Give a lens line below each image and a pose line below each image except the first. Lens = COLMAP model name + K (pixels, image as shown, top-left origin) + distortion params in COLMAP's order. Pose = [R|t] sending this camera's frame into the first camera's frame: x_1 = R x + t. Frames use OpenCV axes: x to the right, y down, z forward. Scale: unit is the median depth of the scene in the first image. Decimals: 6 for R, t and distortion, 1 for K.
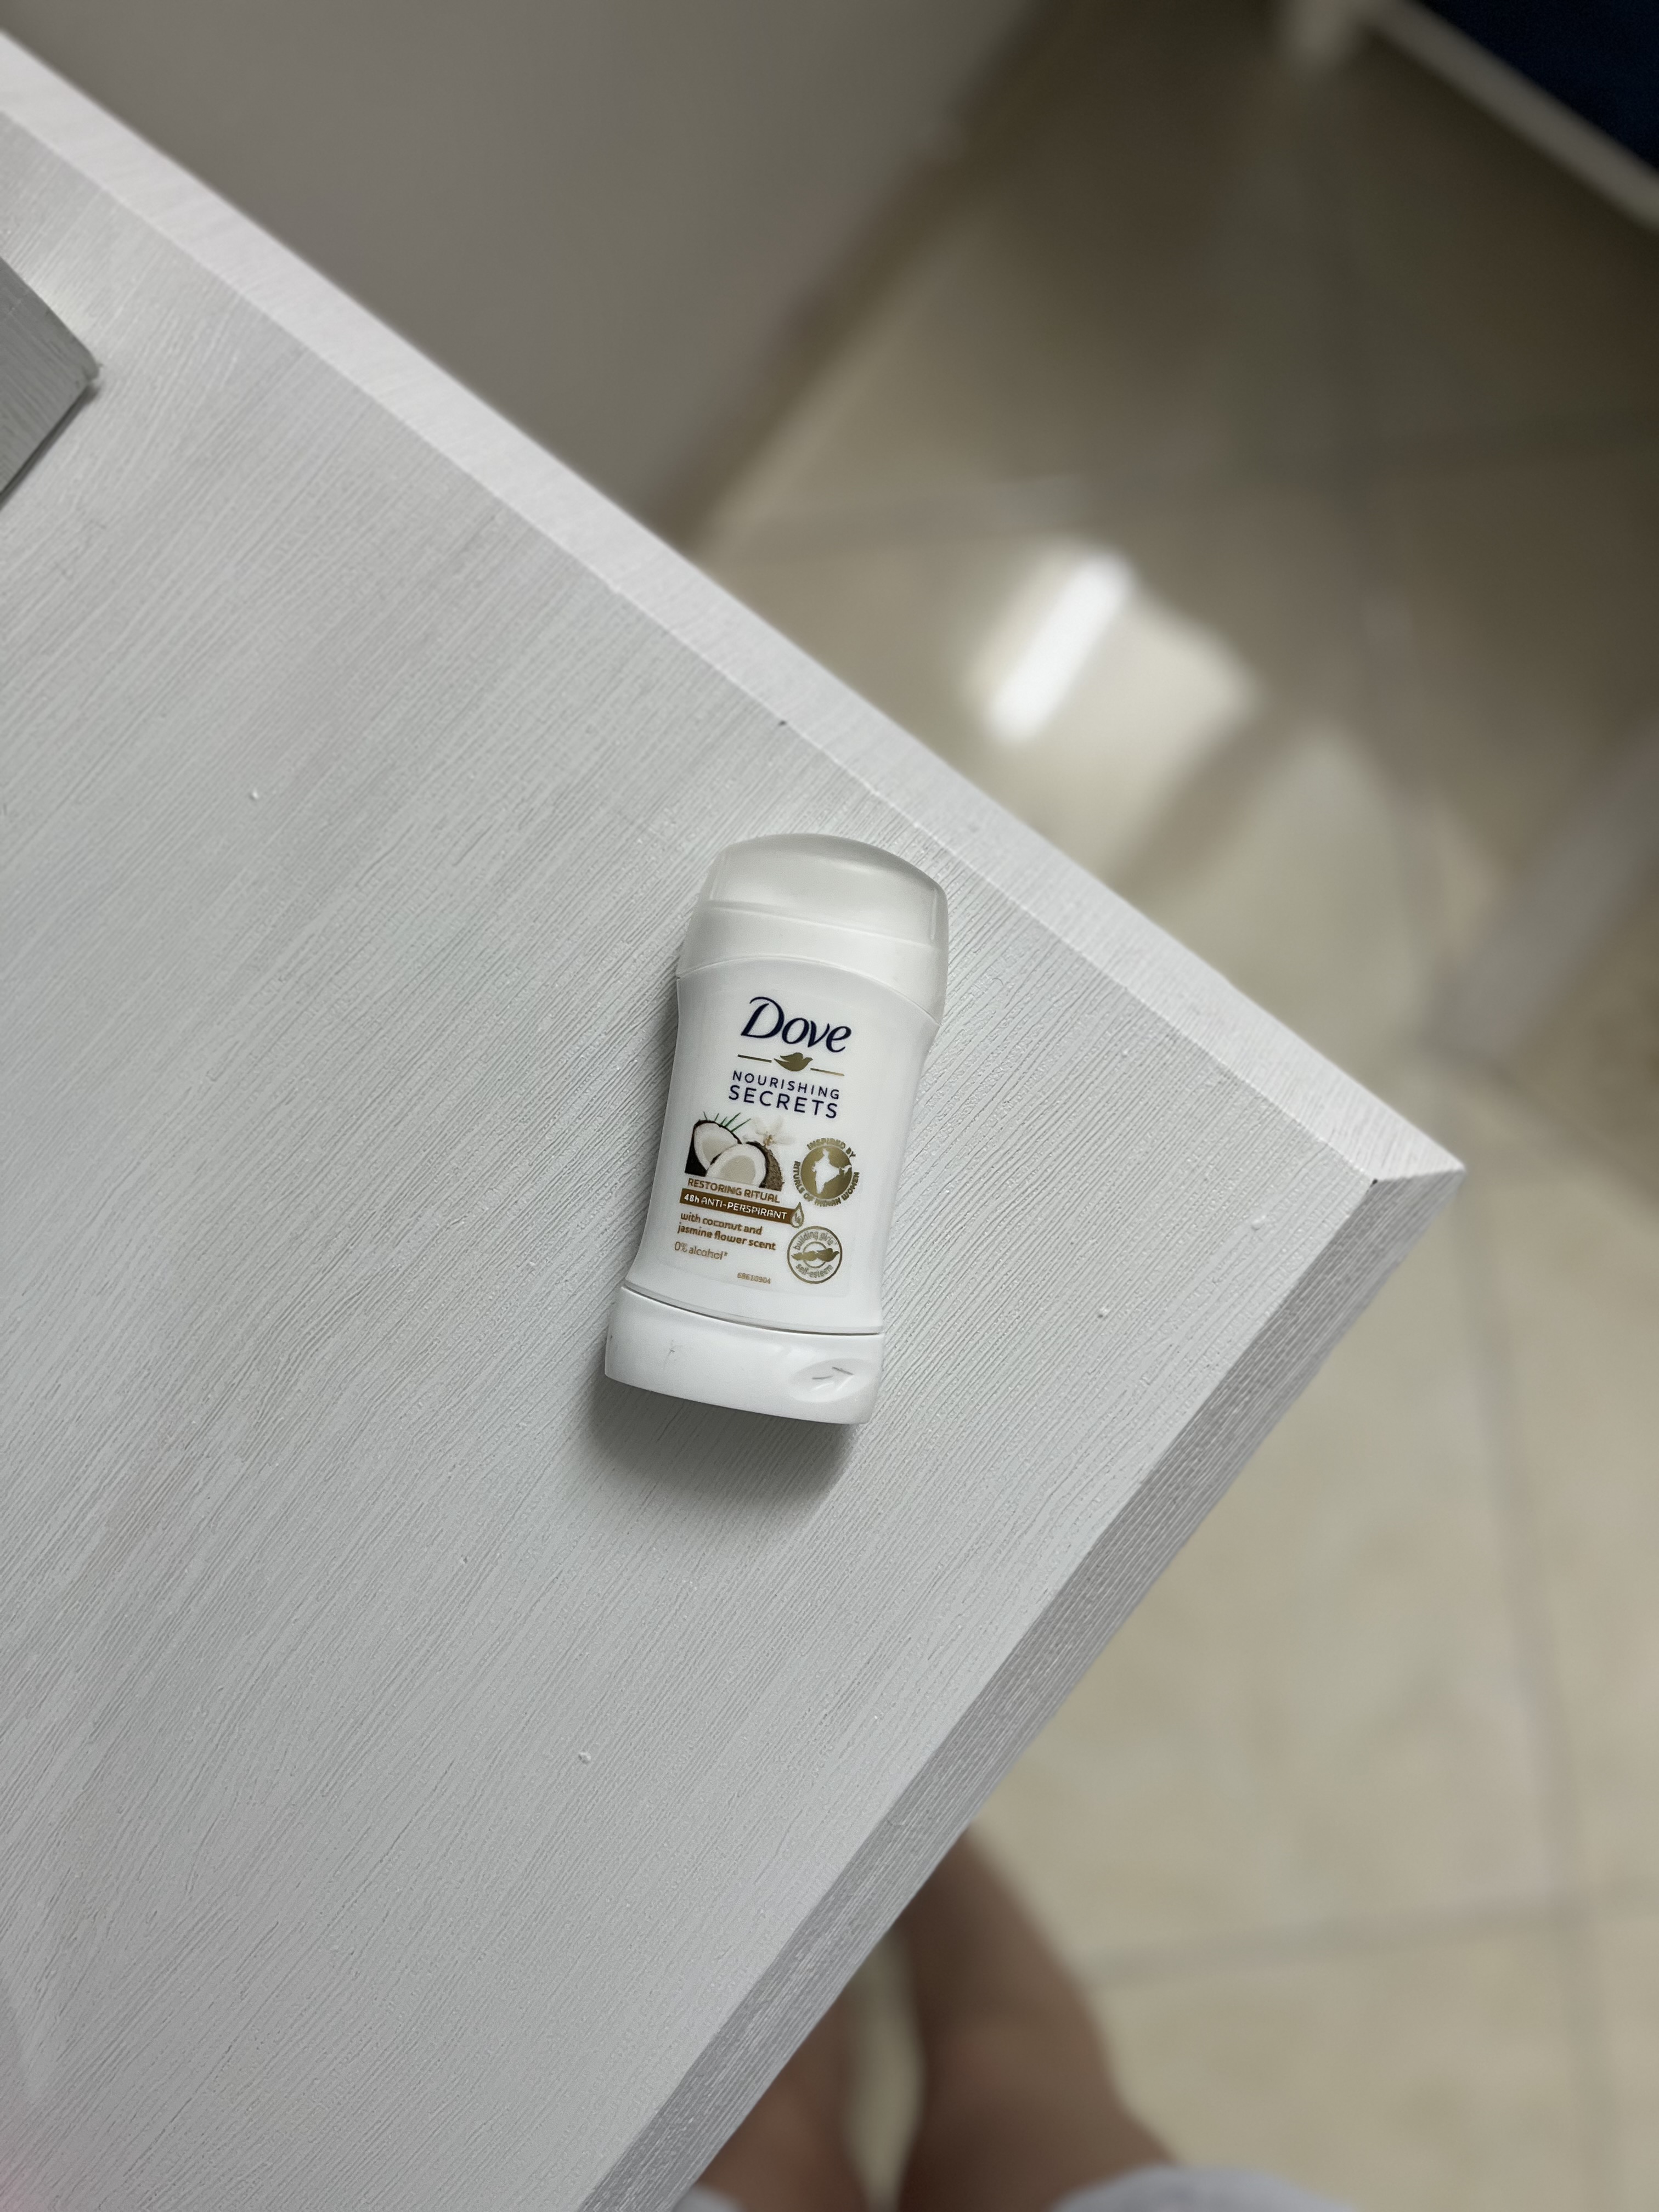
lens RADIAL K [[1662.1, 0, 829.5], [0, 1662.1, 1106.0], [0, 0, 1]] dist [0.023368, -0.045558]
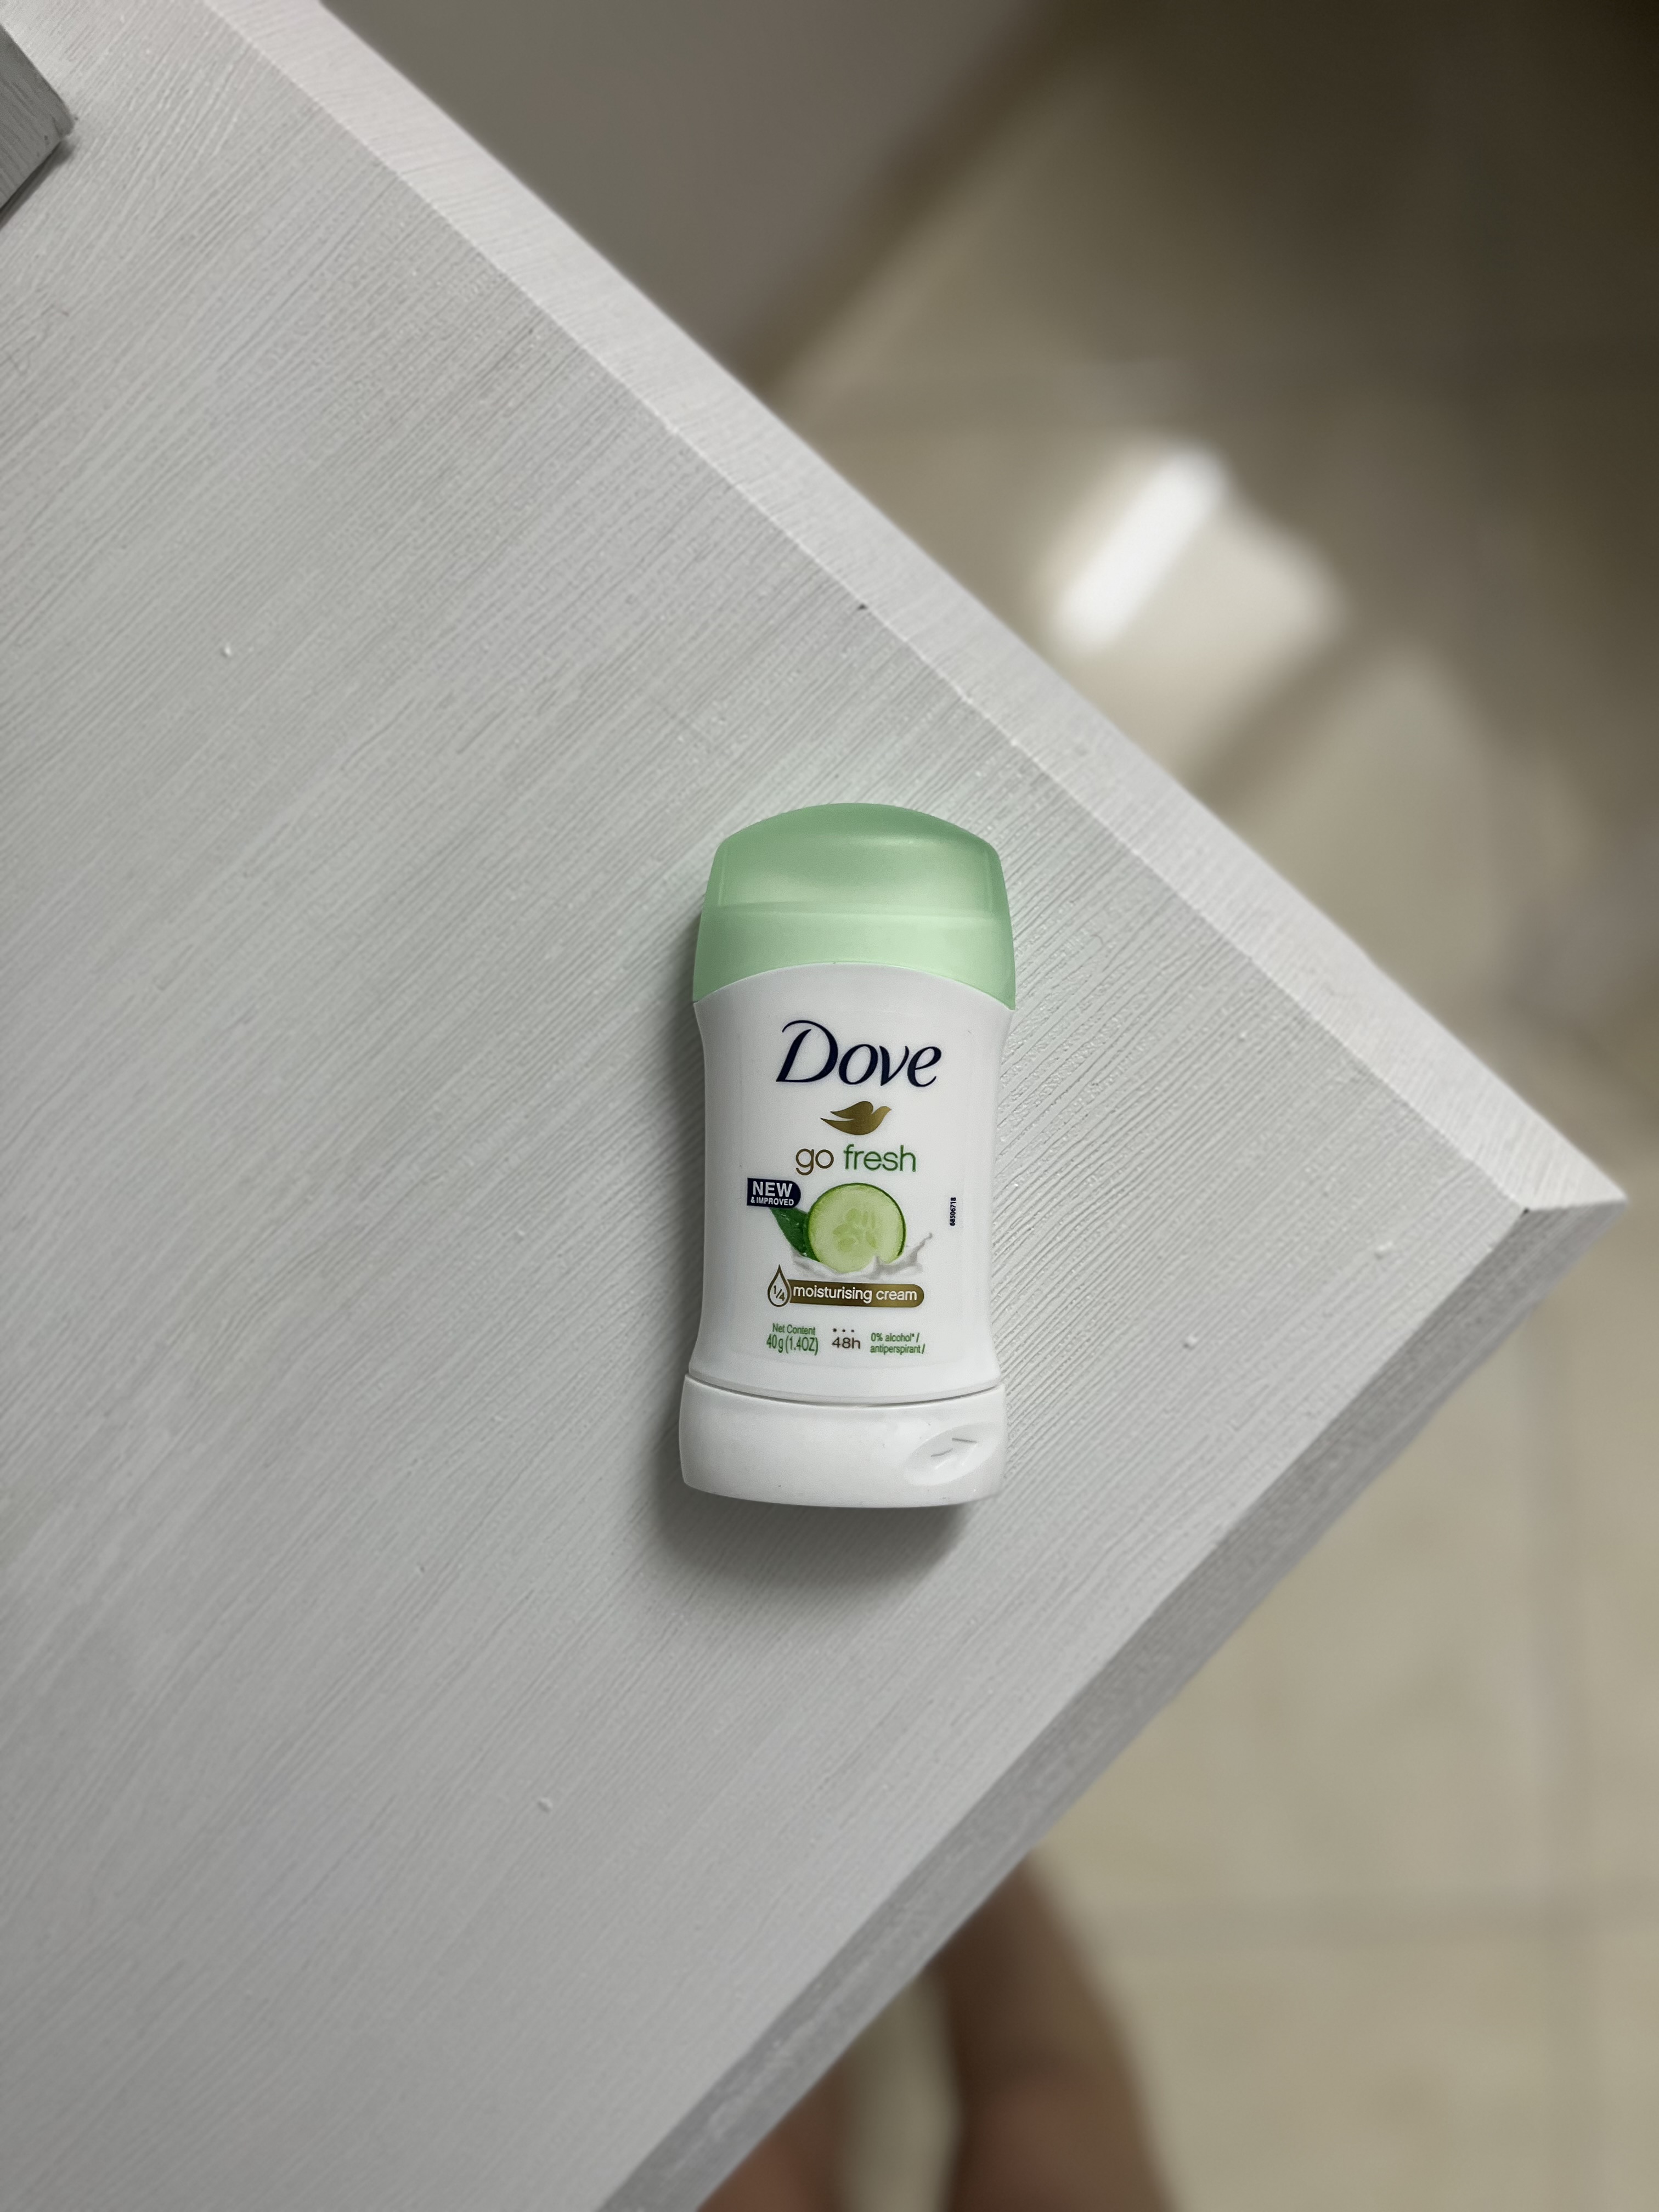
lens RADIAL K [[1672.8, 0, 829.5], [0, 1672.8, 1106.0], [0, 0, 1]] dist [0.022933, -0.061060]
pose [[0.997111, 0.074369, -0.015463, -0.013262], [-0.073327, 0.995530, 0.059531, -0.031589], [0.019821, -0.058225, 0.998107, 0.153093]]
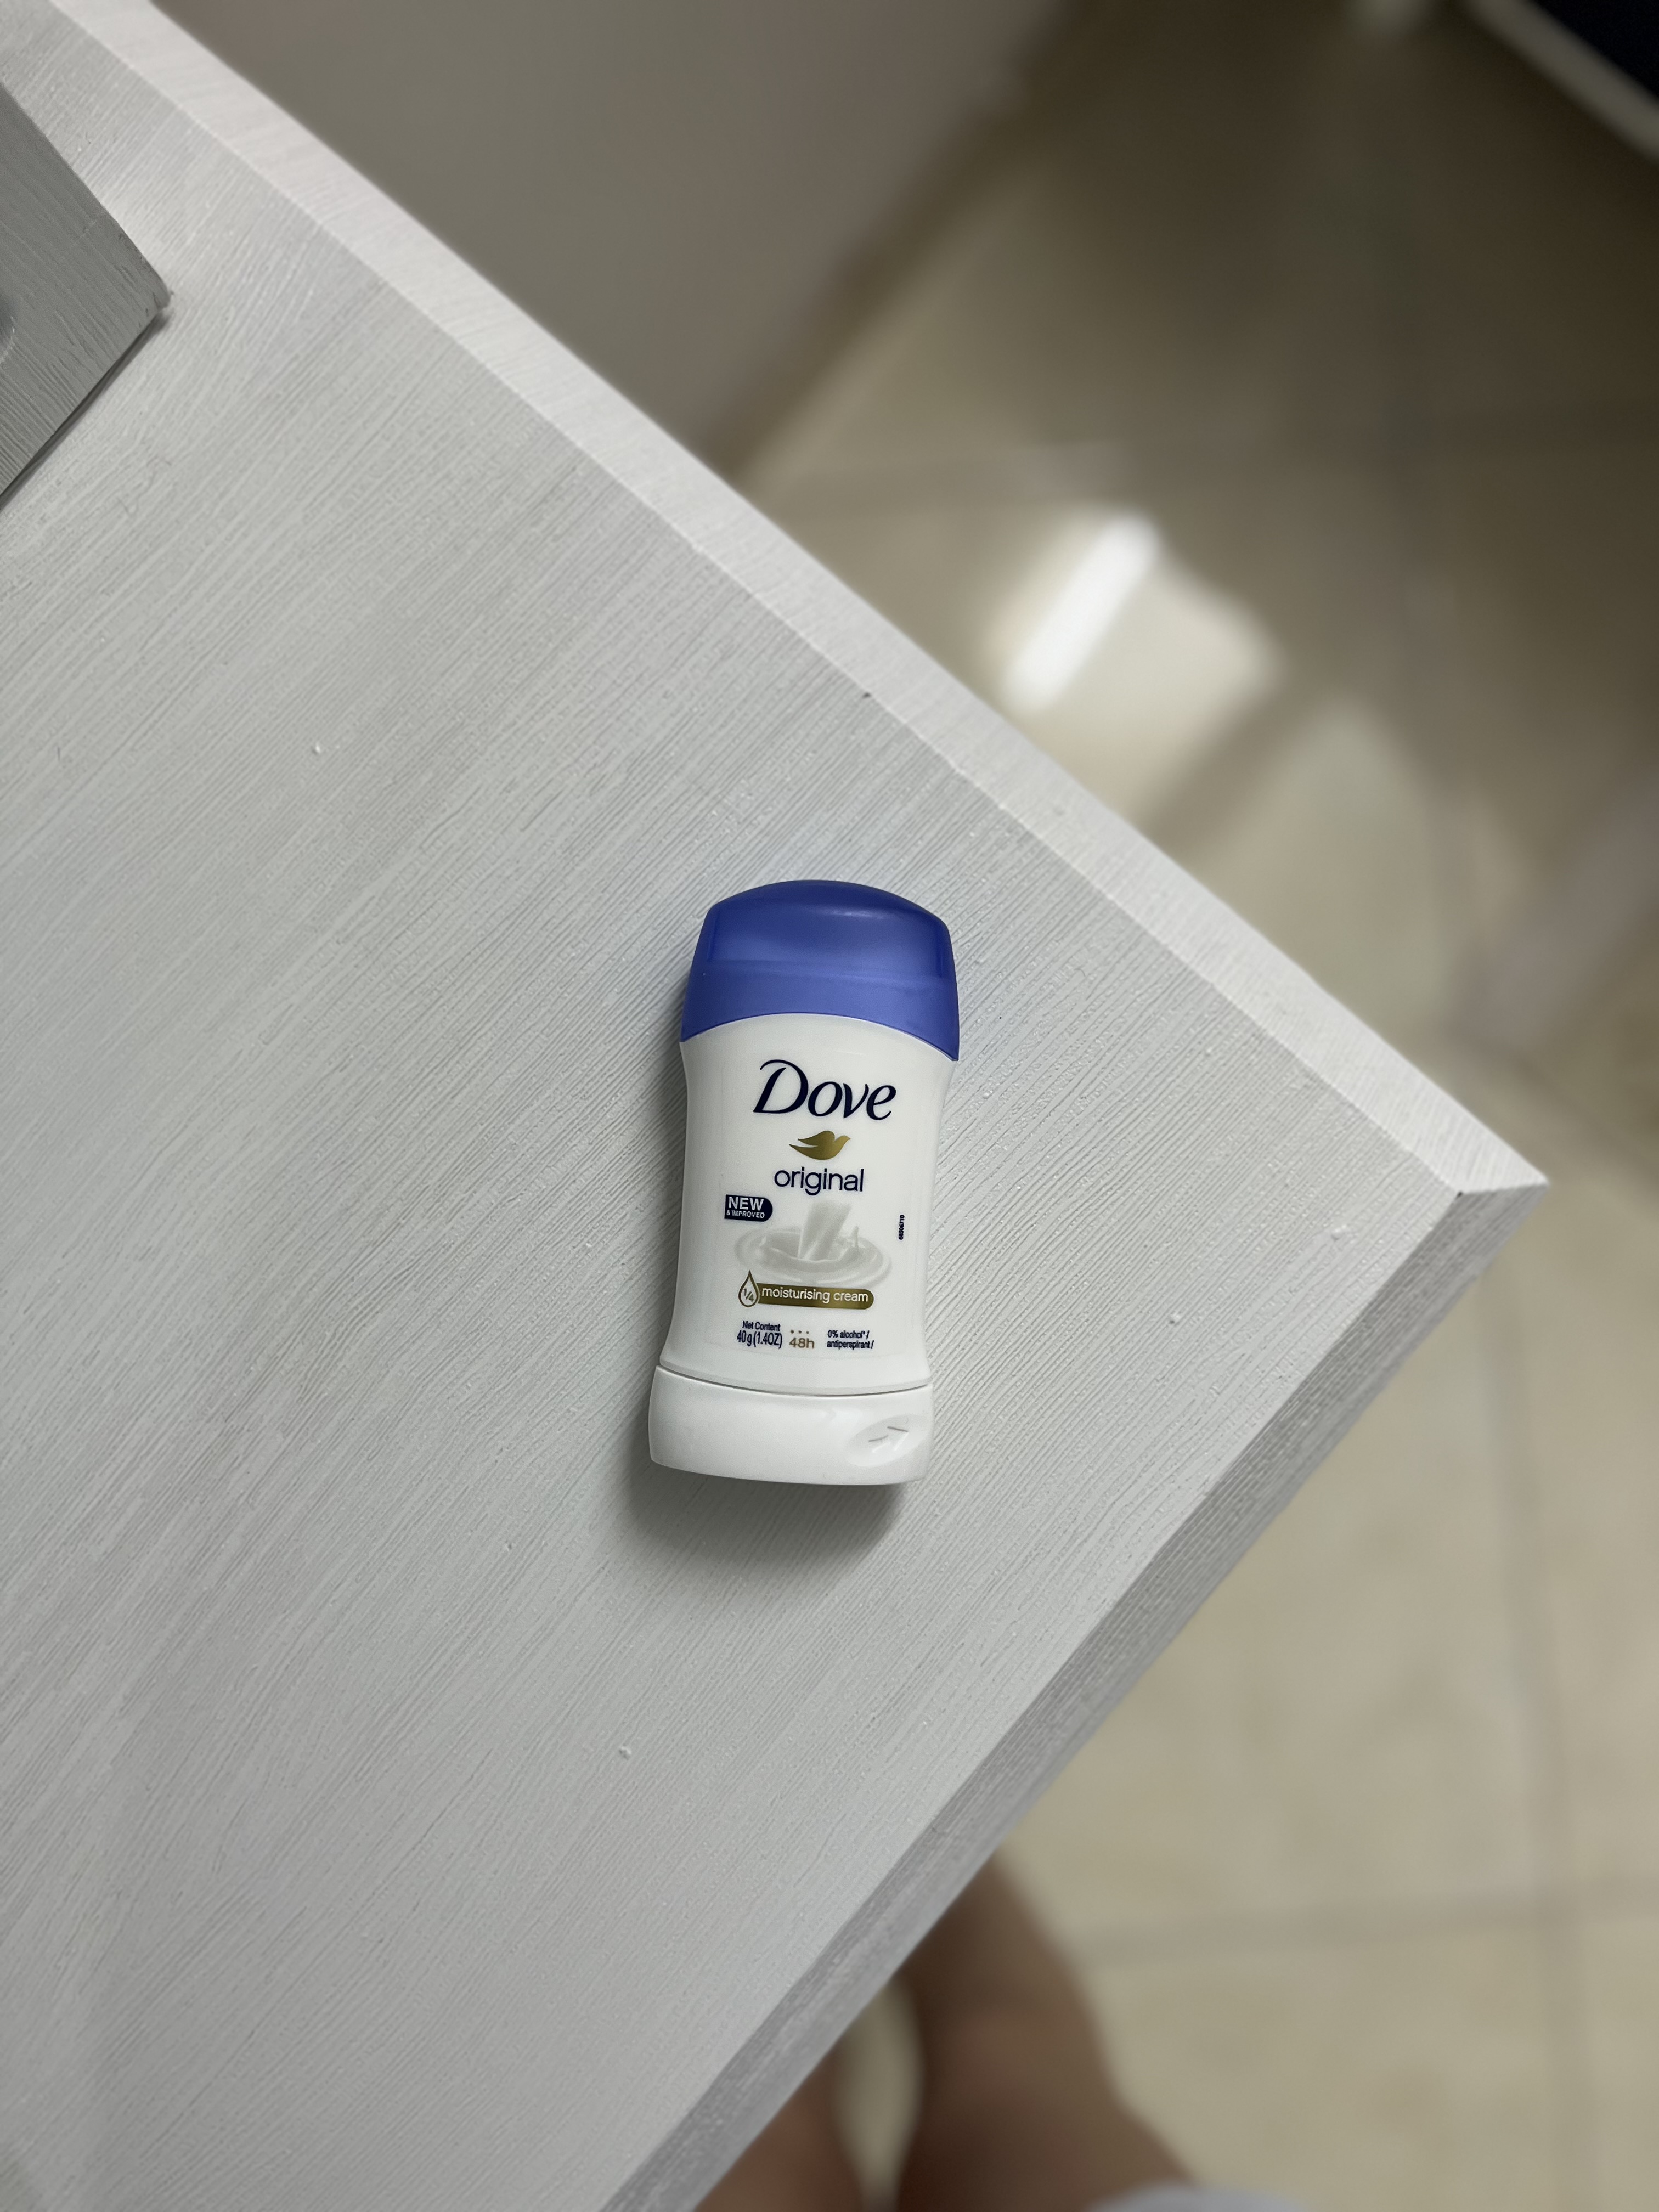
lens RADIAL K [[1662.1, 0, 829.5], [0, 1662.1, 1106.0], [0, 0, 1]] dist [0.023368, -0.045558]
pose [[0.999264, 0.038370, 0.000173, -0.041136], [-0.038365, 0.999022, 0.021980, -0.012984], [0.000671, -0.021970, 0.999758, 0.031612]]
